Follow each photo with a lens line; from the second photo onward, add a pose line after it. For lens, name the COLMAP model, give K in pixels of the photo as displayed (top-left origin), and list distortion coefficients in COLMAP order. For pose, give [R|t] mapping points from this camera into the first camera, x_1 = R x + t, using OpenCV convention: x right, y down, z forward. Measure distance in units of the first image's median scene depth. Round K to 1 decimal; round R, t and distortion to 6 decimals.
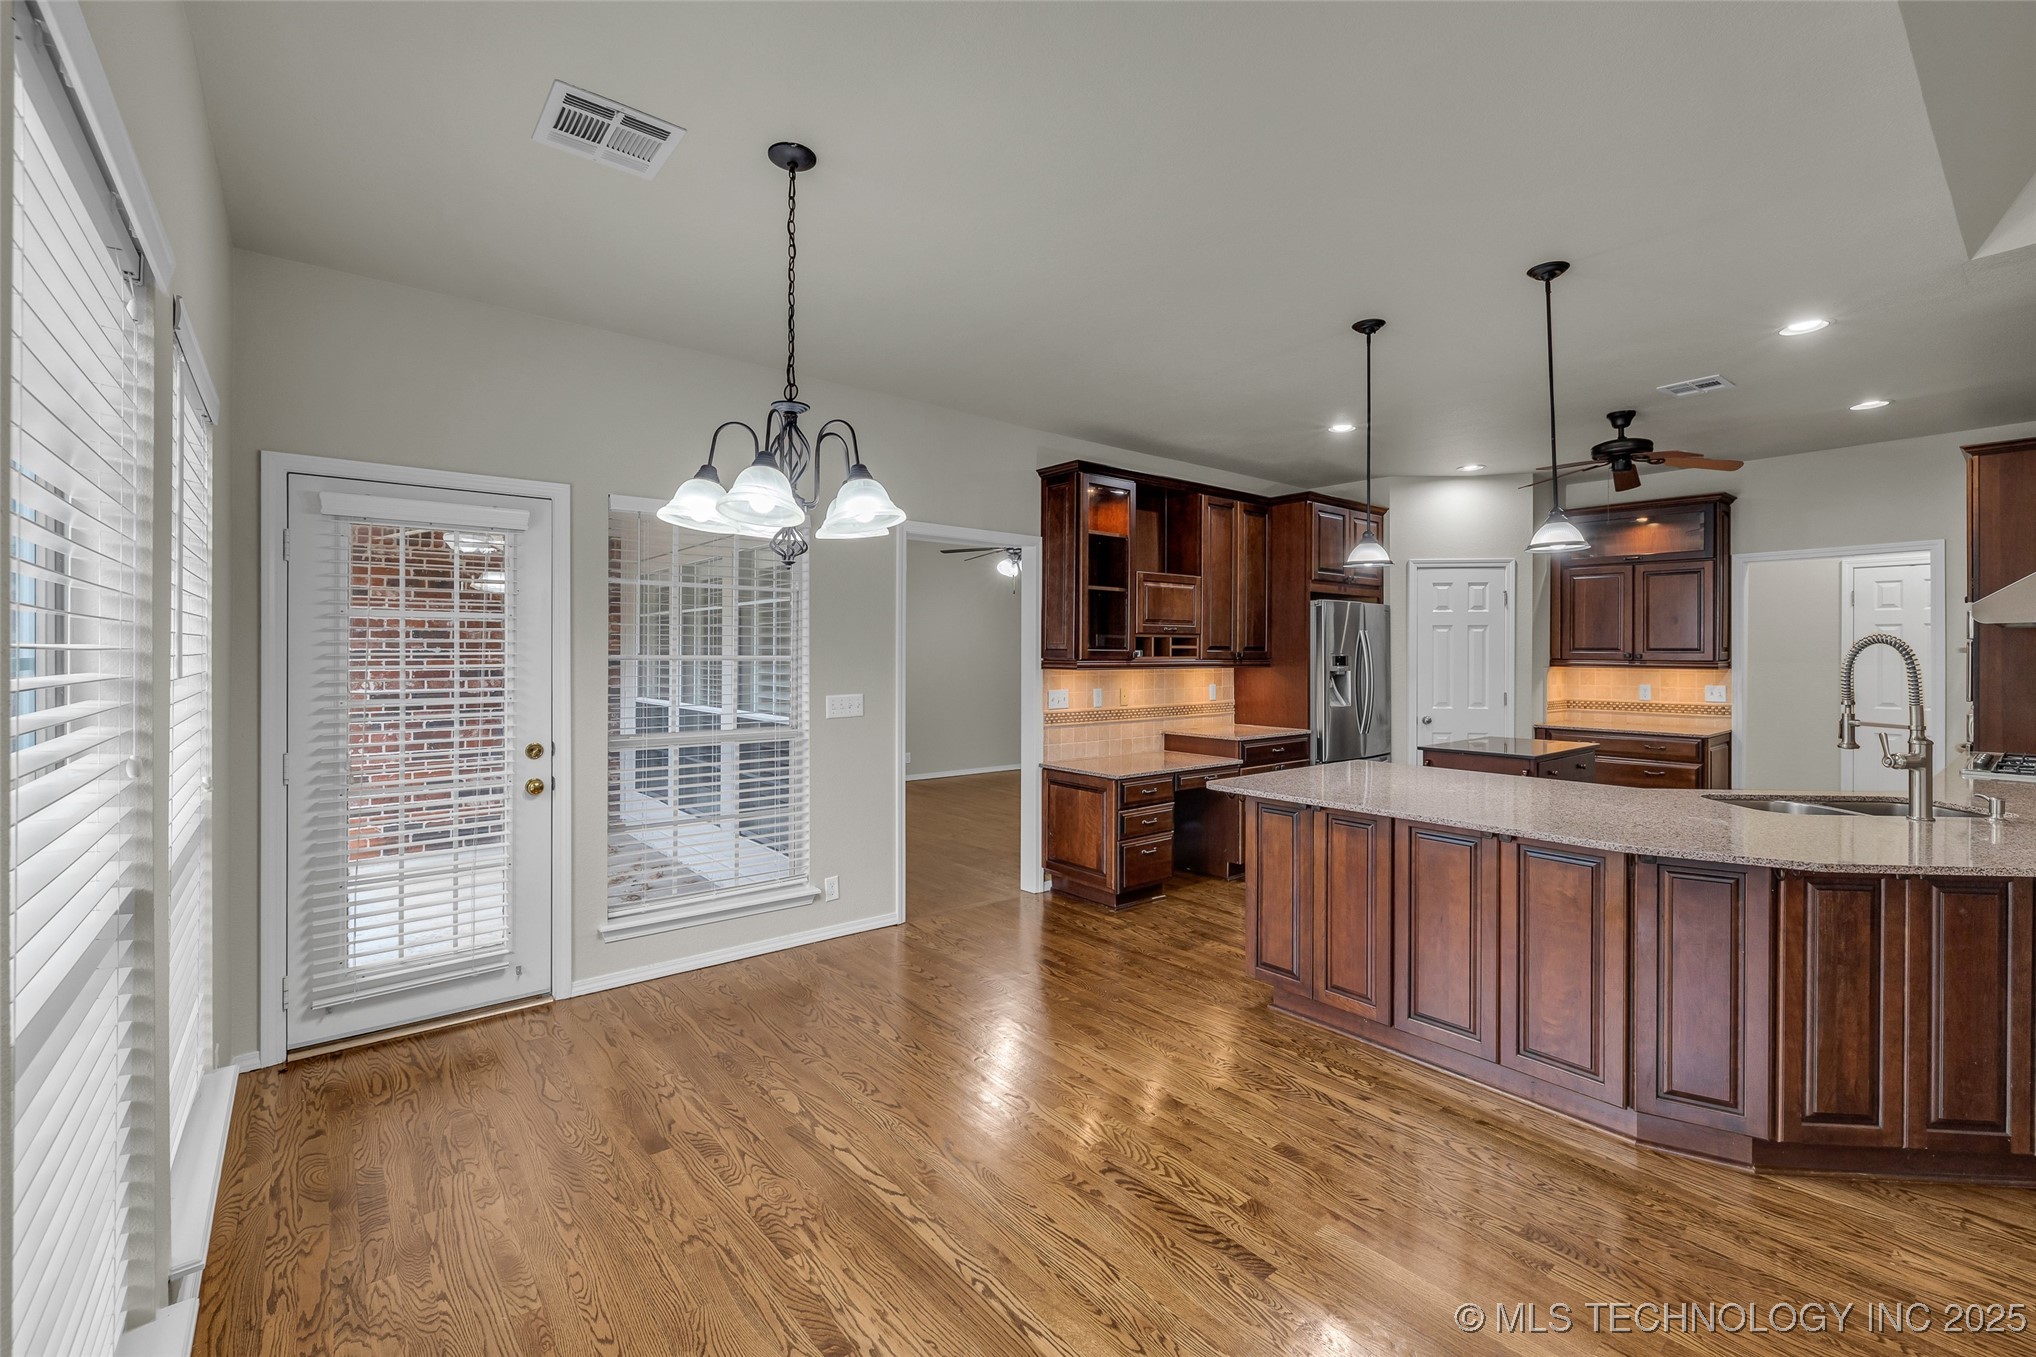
lens RADIAL K [[864.1, 0, 1018.3], [0, 864.1, 650.3], [0, 0, 1]] dist [0.001227, 0.000337]
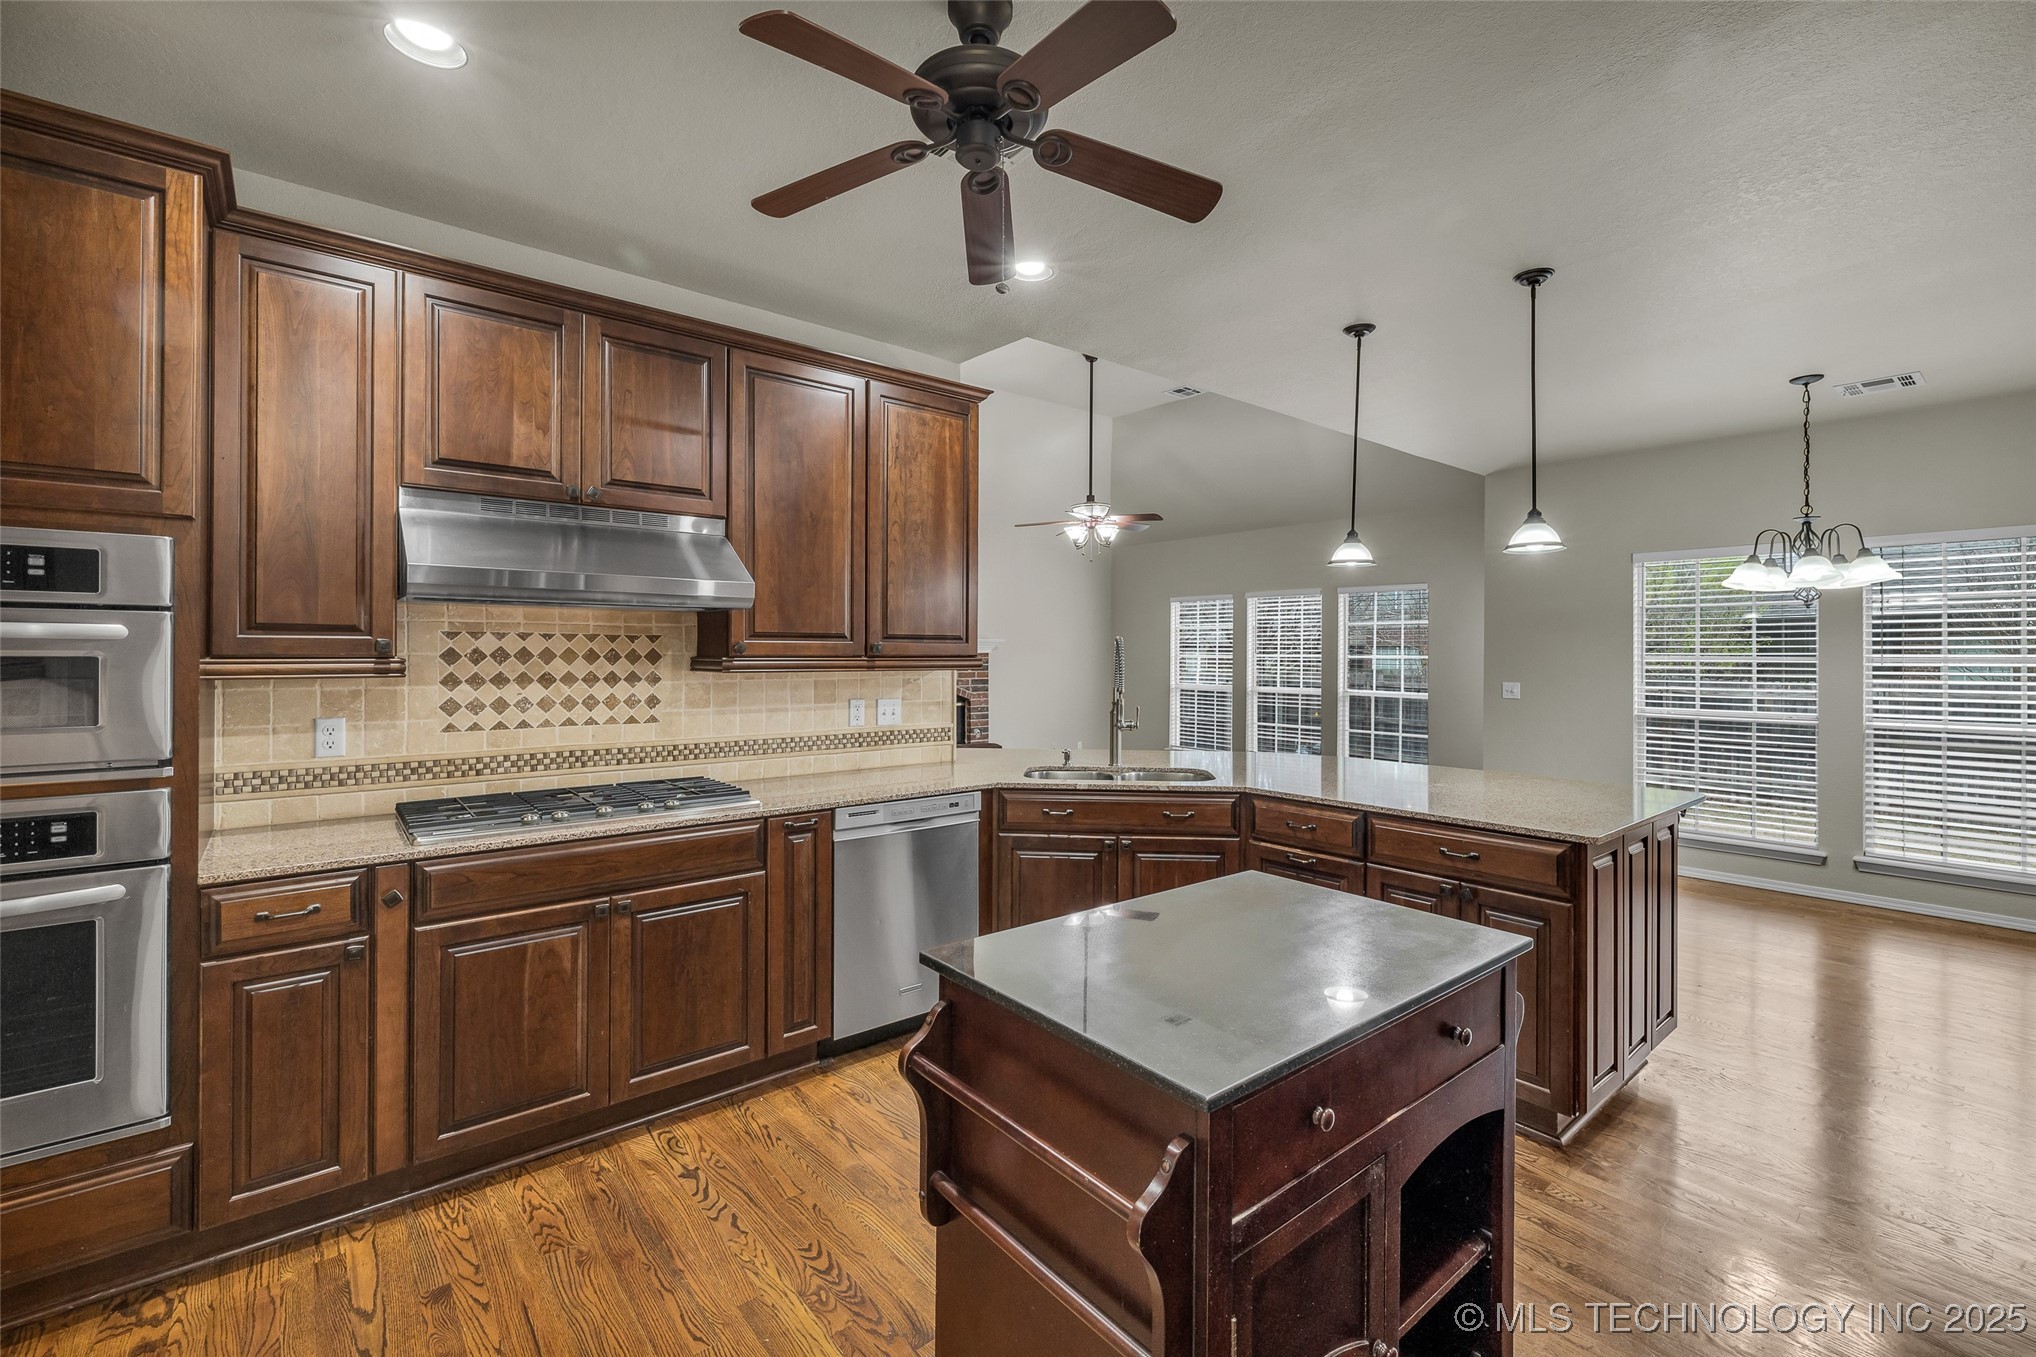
lens RADIAL K [[864.3, 0, 1023.4], [0, 864.3, 656.5], [0, 0, 1]] dist [-0.000257, 0.000272]
pose [[-0.999946, -0.005098, -0.009087, 0.679044], [-0.005069, 0.999982, -0.003157, 0.009507], [0.009103, -0.003110, -0.999954, 1.366194]]
